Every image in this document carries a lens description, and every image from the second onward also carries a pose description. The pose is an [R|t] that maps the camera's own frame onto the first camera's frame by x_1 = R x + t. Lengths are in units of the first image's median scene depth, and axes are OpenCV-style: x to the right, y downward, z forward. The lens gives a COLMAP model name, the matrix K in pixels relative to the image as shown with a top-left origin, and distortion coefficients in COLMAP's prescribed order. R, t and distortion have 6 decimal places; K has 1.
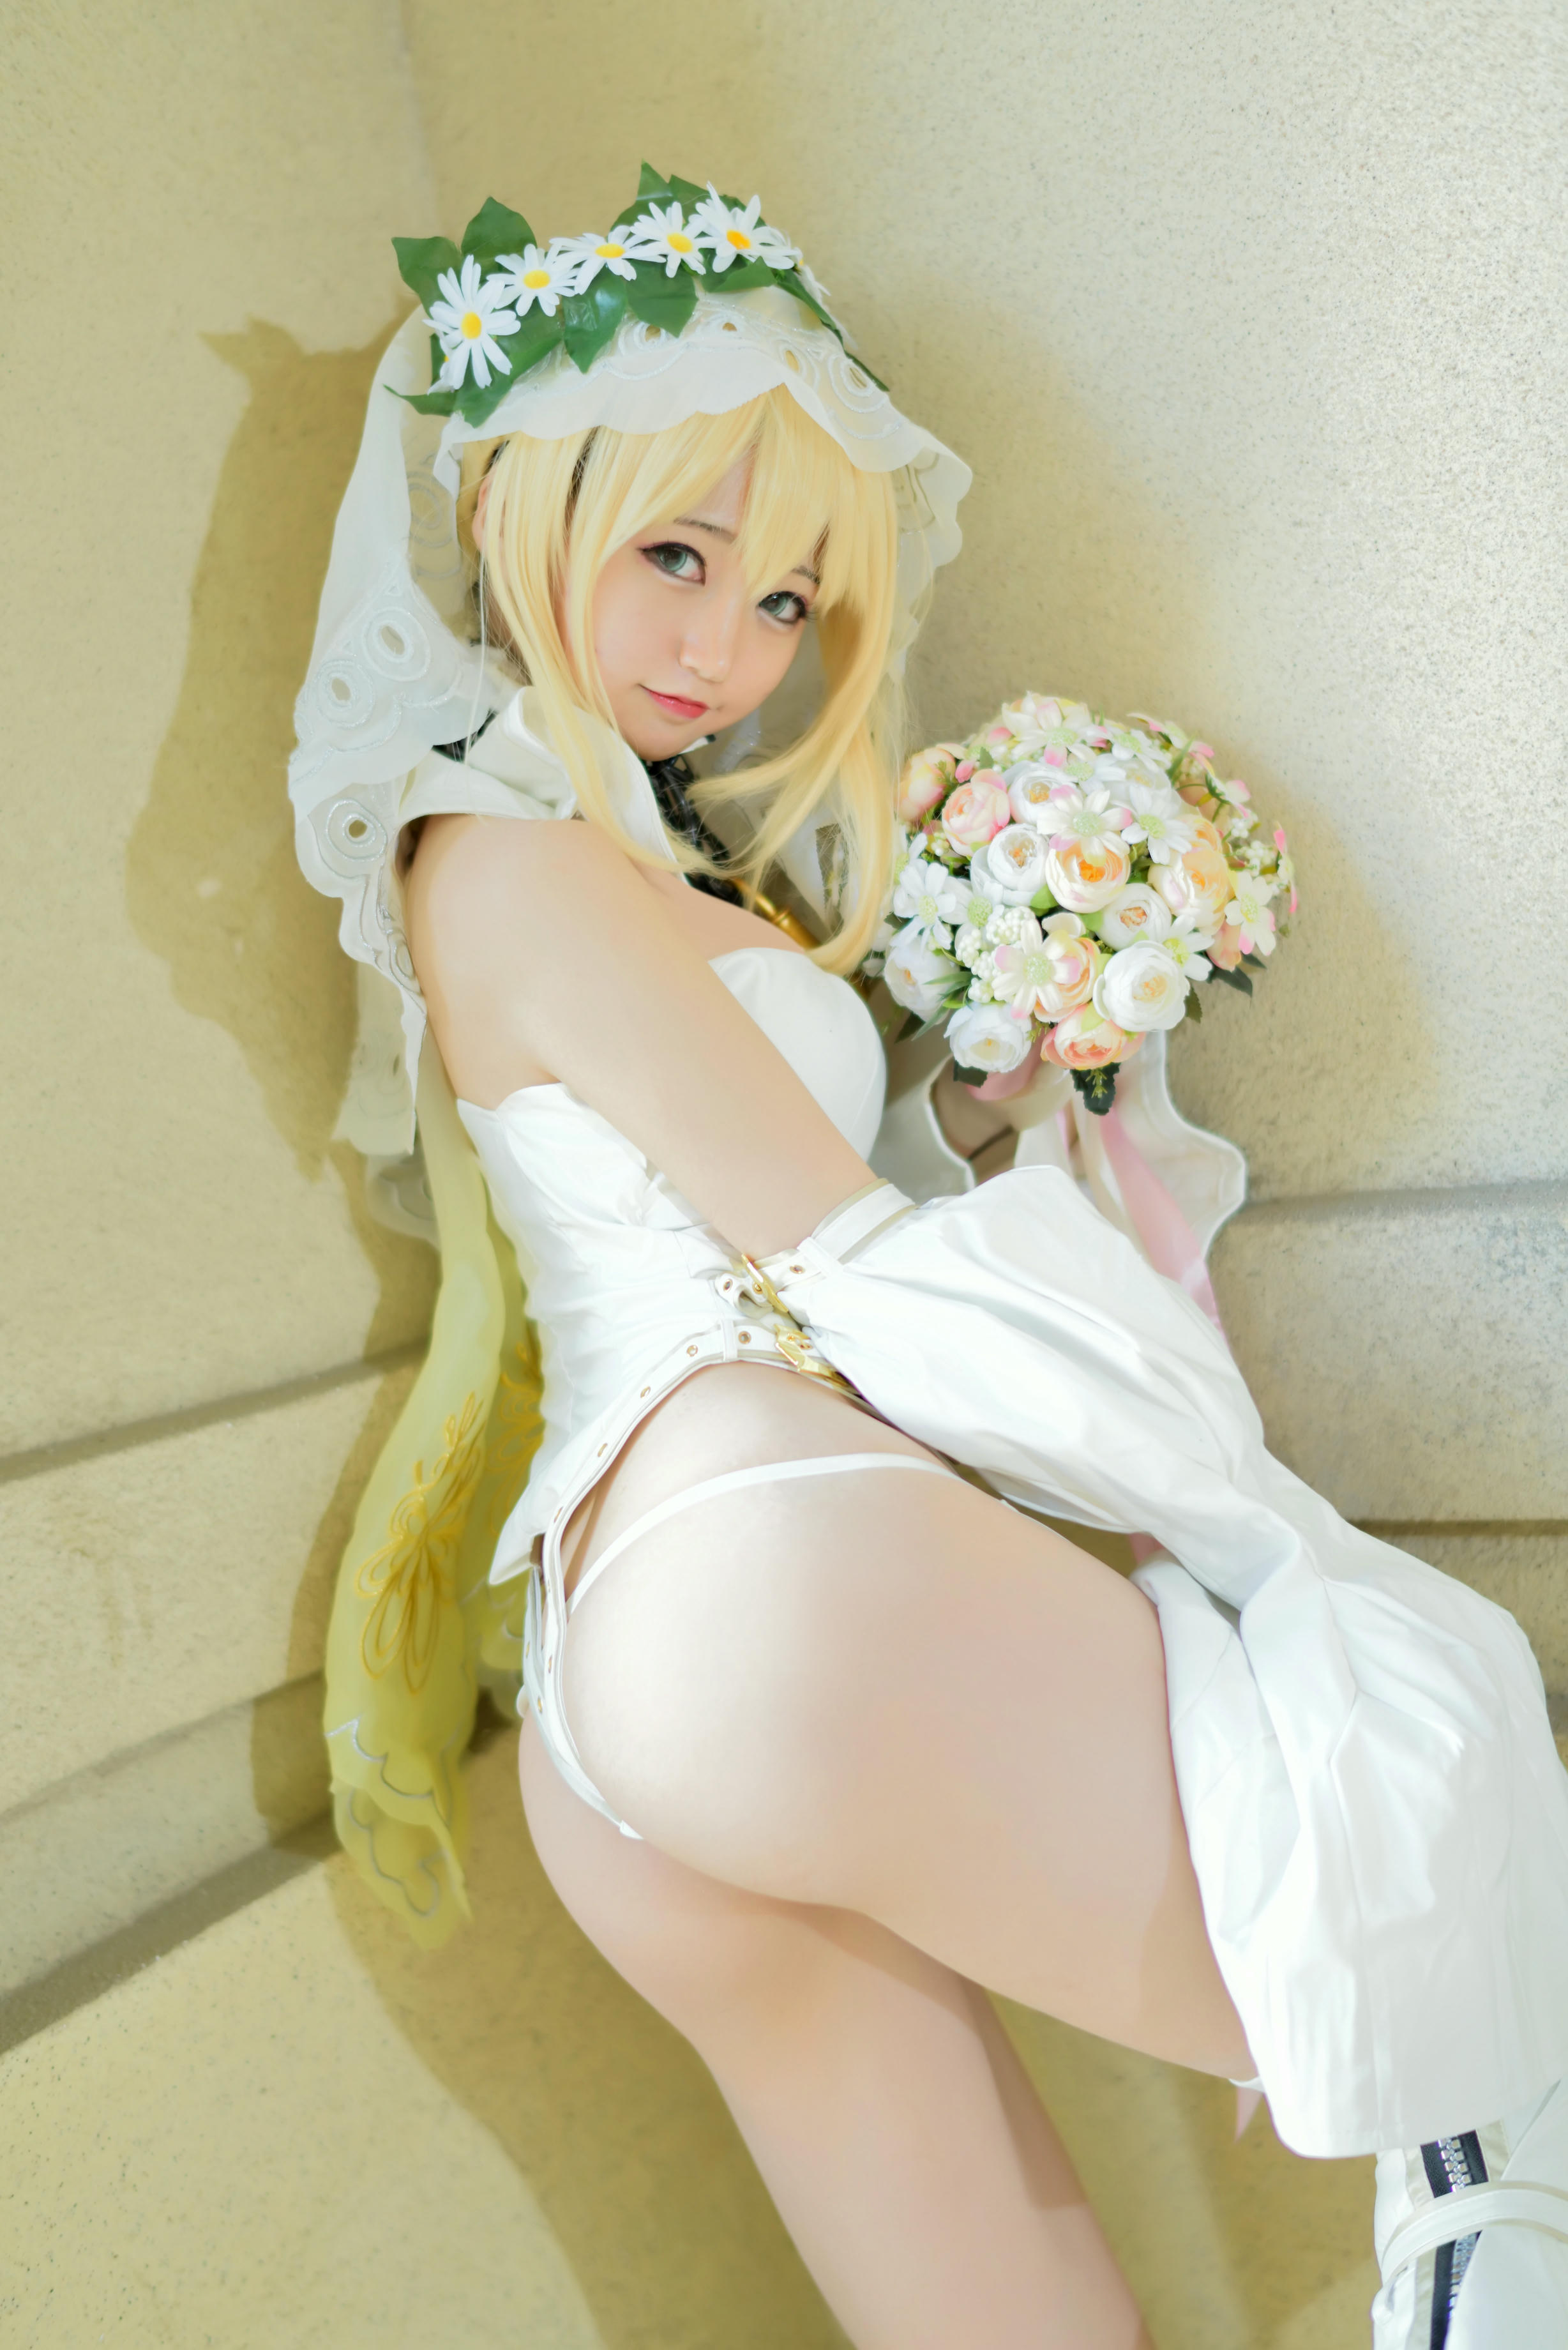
lens RADIAL K [[3954.6, 0, 784.0], [0, 3954.6, 1175.0], [0, 0, 1]] dist [0.020481, -0.012978]
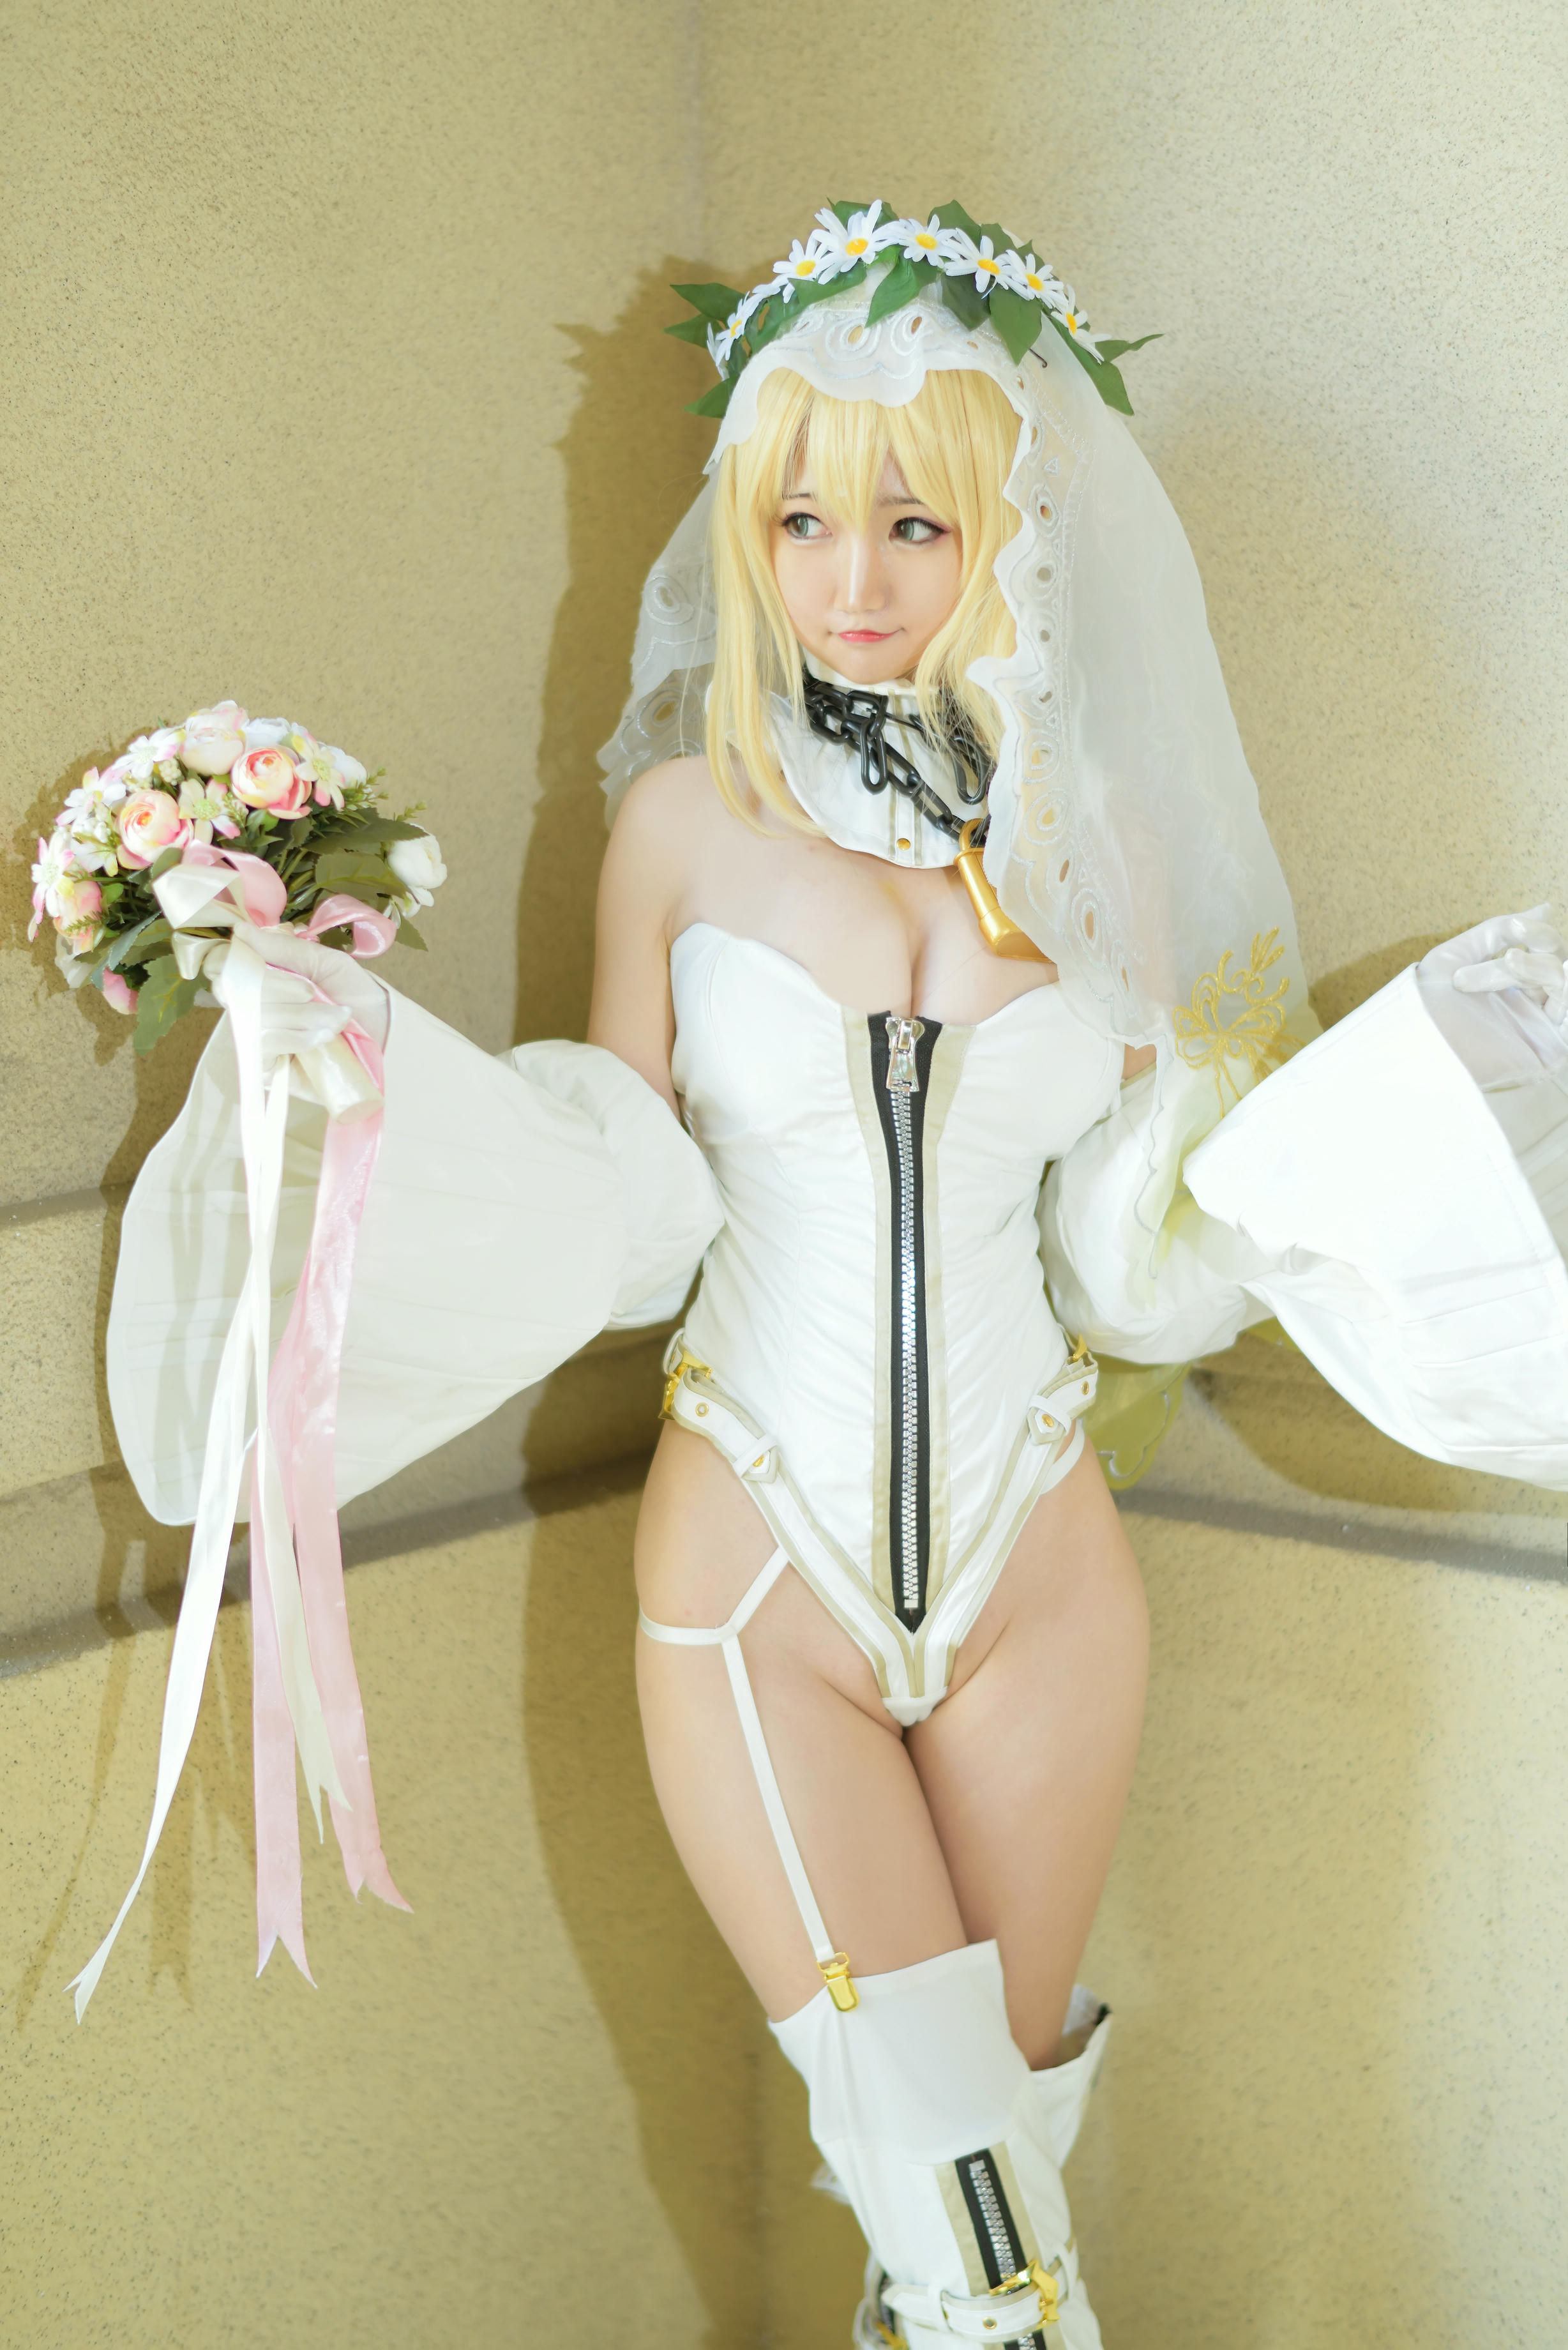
lens RADIAL K [[3954.6, 0, 784.0], [0, 3954.6, 1175.0], [0, 0, 1]] dist [0.020481, -0.012978]
pose [[0.986899, 0.154500, 0.046483, -0.086295], [-0.155994, 0.987289, 0.030421, 0.008750], [-0.041192, -0.037273, 0.998456, -0.292755]]
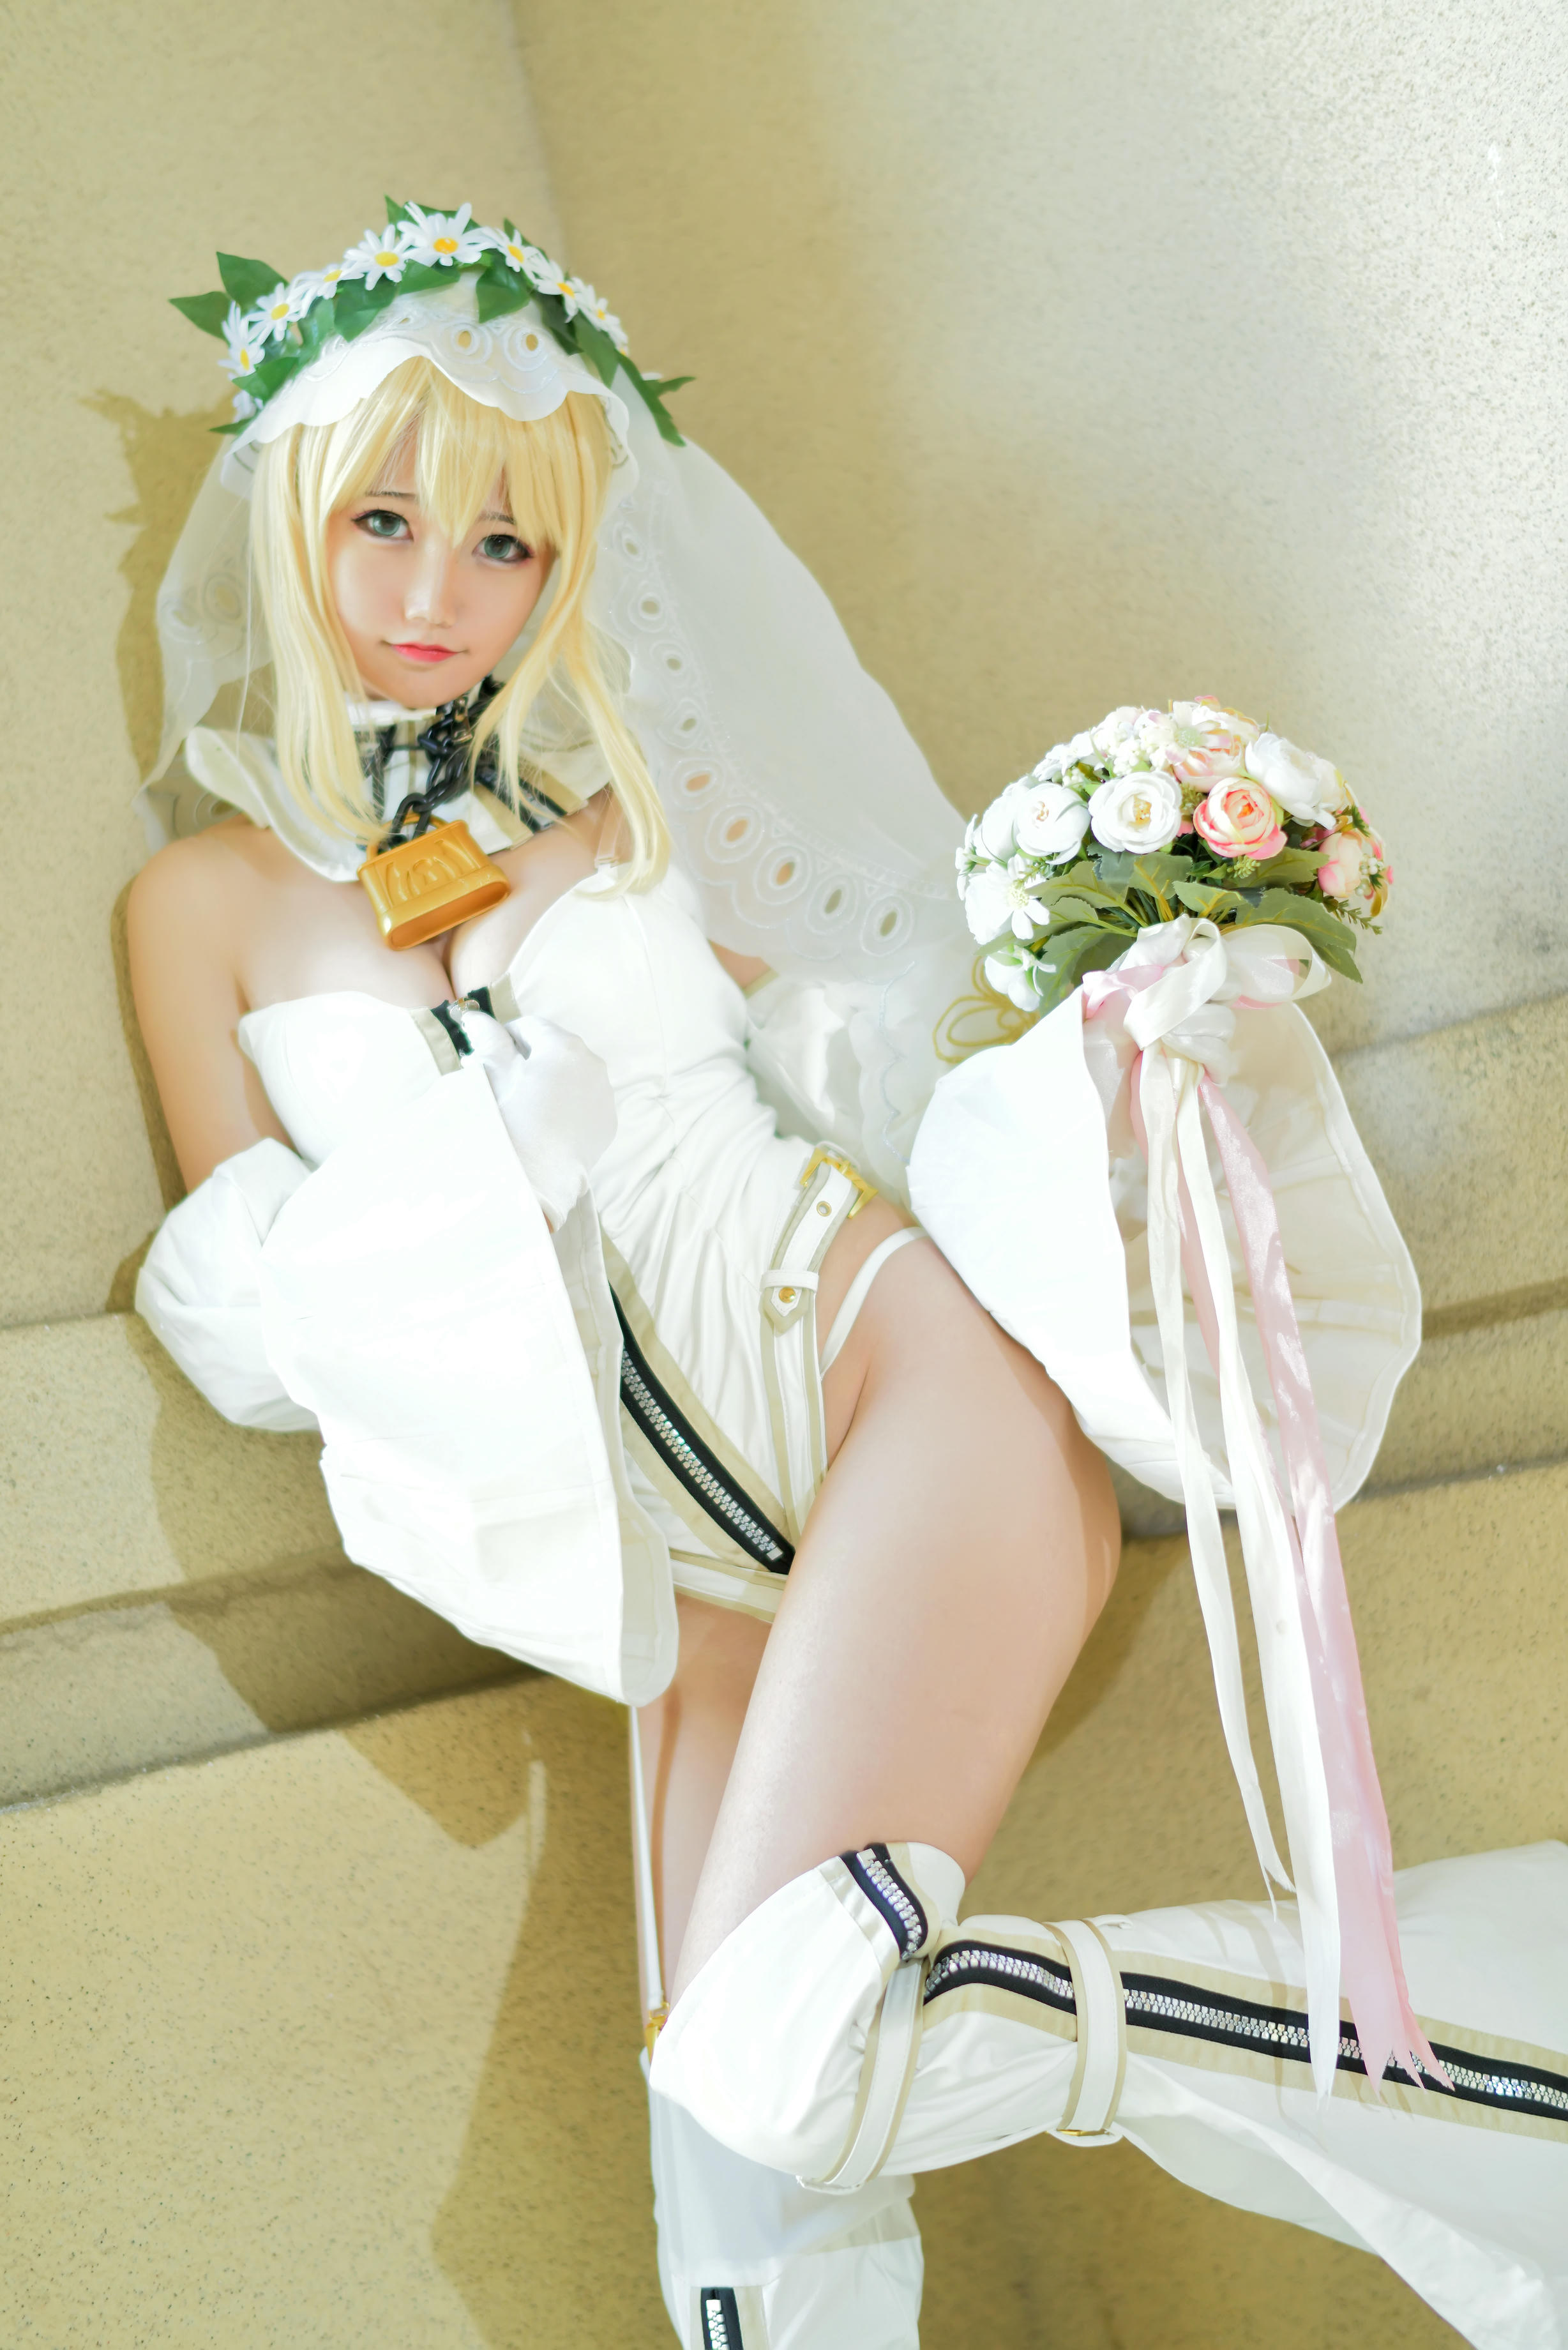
lens RADIAL K [[3954.6, 0, 784.0], [0, 3954.6, 1175.0], [0, 0, 1]] dist [0.020481, -0.012978]
pose [[0.995279, -0.044245, -0.086384, 0.078136], [0.026804, 0.980734, -0.193502, 0.279833], [0.093281, 0.190273, 0.977290, -0.181678]]
